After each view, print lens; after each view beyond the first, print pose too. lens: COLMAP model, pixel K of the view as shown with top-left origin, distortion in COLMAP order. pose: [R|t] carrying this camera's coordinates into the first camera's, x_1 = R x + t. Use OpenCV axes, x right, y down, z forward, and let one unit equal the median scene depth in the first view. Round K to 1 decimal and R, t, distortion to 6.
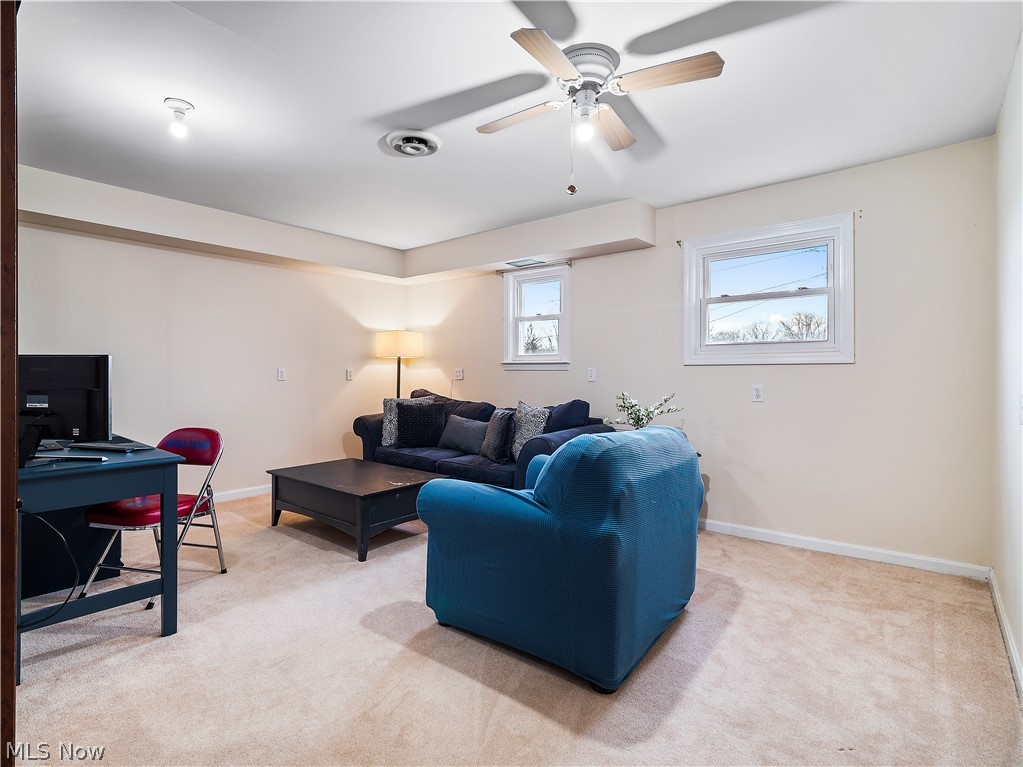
lens RADIAL K [[504.0, 0, 507.0], [0, 504.0, 373.0], [0, 0, 1]] dist [0.000828, -0.001143]
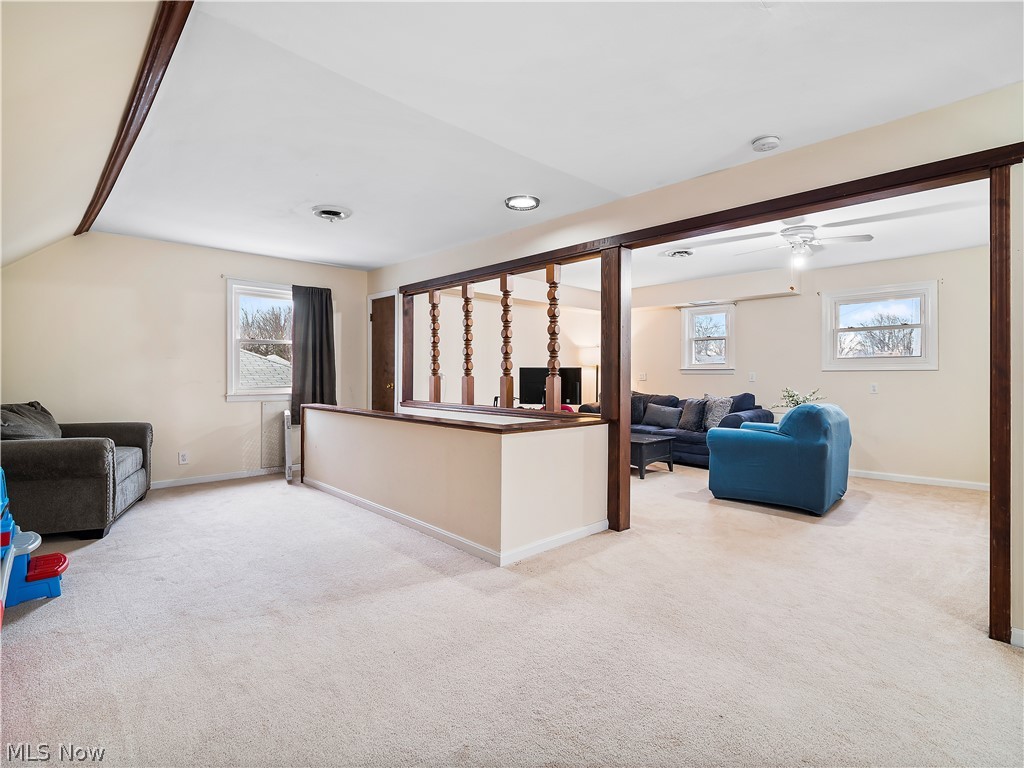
lens RADIAL K [[504.5, 0, 507.5], [0, 504.5, 373.5], [0, 0, 1]] dist [0.000828, -0.001143]
pose [[0.993940, 0.002139, -0.109903, -0.449291], [-0.002798, 0.999979, -0.005840, 0.003921], [0.109888, 0.006113, 0.993925, -0.672752]]
